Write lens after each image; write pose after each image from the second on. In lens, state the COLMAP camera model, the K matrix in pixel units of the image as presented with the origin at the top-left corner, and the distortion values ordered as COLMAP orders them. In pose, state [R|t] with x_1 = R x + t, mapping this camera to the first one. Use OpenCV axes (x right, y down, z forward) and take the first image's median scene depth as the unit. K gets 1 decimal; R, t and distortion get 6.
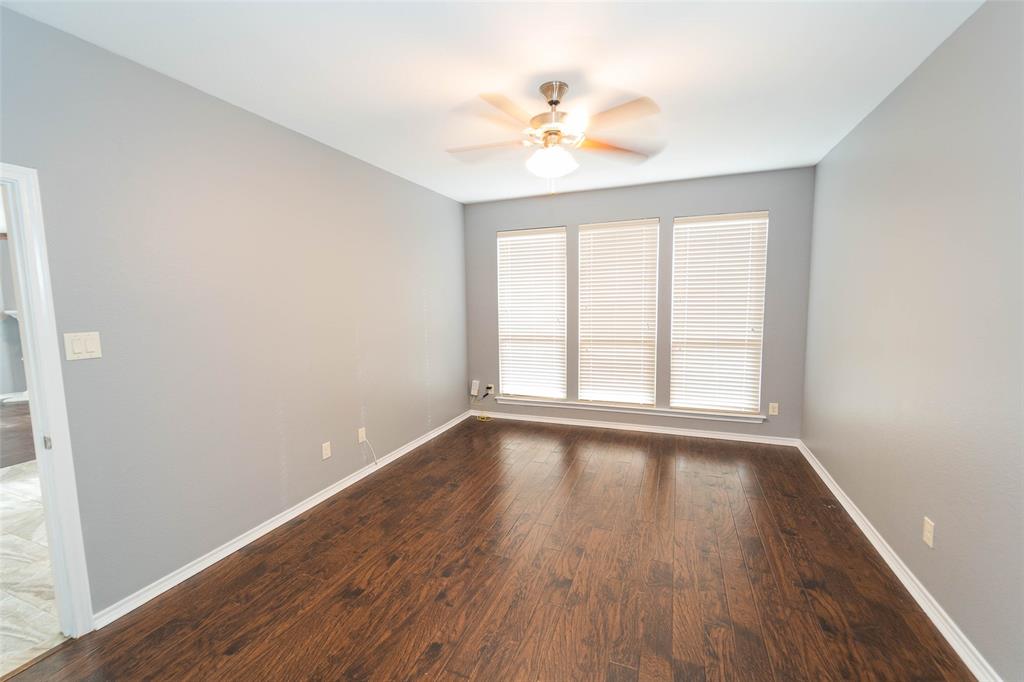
lens RADIAL K [[418.6, 0, 507.7], [0, 418.6, 345.6], [0, 0, 1]] dist [-0.000649, -0.001722]
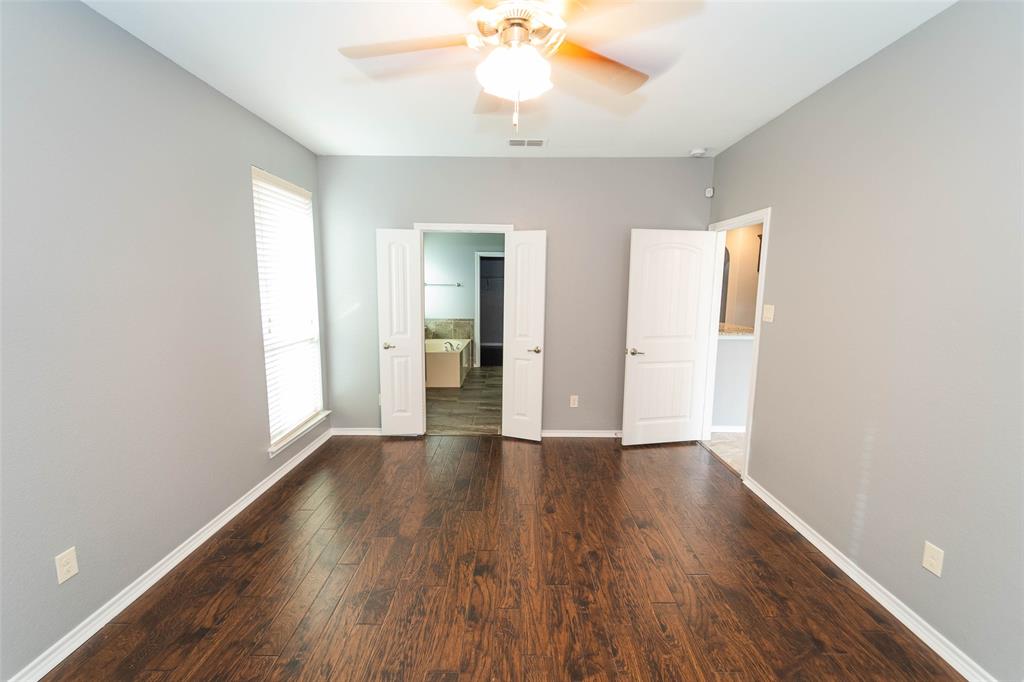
lens RADIAL K [[418.6, 0, 513.9], [0, 418.6, 337.8], [0, 0, 1]] dist [-0.000649, -0.001722]
pose [[-0.927880, 0.056507, -0.368572, 0.400776], [-0.034080, 0.971462, 0.234733, -0.215366], [0.371318, 0.230365, -0.899475, 1.803510]]
